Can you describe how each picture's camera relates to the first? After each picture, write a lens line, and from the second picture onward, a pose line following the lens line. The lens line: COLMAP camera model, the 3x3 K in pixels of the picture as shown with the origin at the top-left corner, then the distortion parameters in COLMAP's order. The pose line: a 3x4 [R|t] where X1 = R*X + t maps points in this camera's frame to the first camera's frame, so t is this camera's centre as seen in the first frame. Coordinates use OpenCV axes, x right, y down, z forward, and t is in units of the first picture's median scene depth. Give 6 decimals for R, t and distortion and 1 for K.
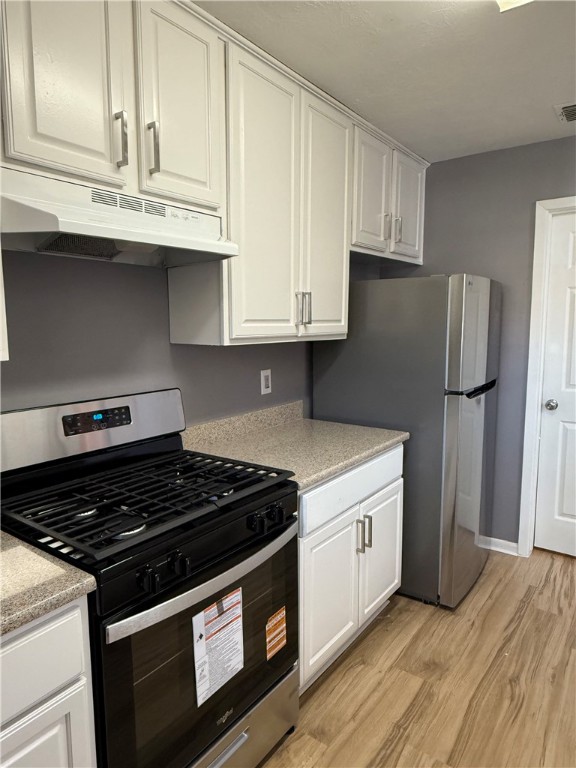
lens RADIAL K [[501.3, 0, 288.0], [0, 501.3, 384.0], [0, 0, 1]] dist [-0.001223, 0.001940]
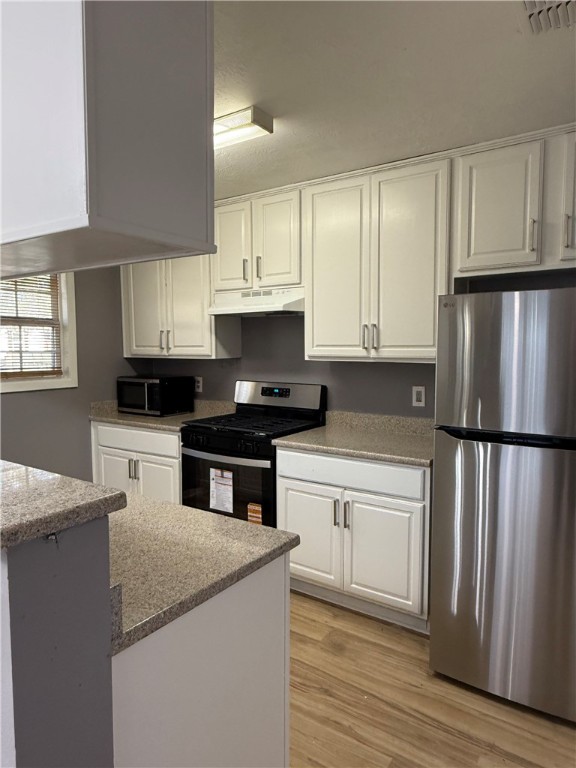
lens RADIAL K [[501.3, 0, 288.0], [0, 501.3, 384.0], [0, 0, 1]] dist [-0.001223, 0.001940]
pose [[0.027680, 0.080415, -0.996377, 1.365898], [-0.125118, 0.989199, 0.076360, -0.102902], [0.991756, 0.122551, 0.037442, 0.768072]]
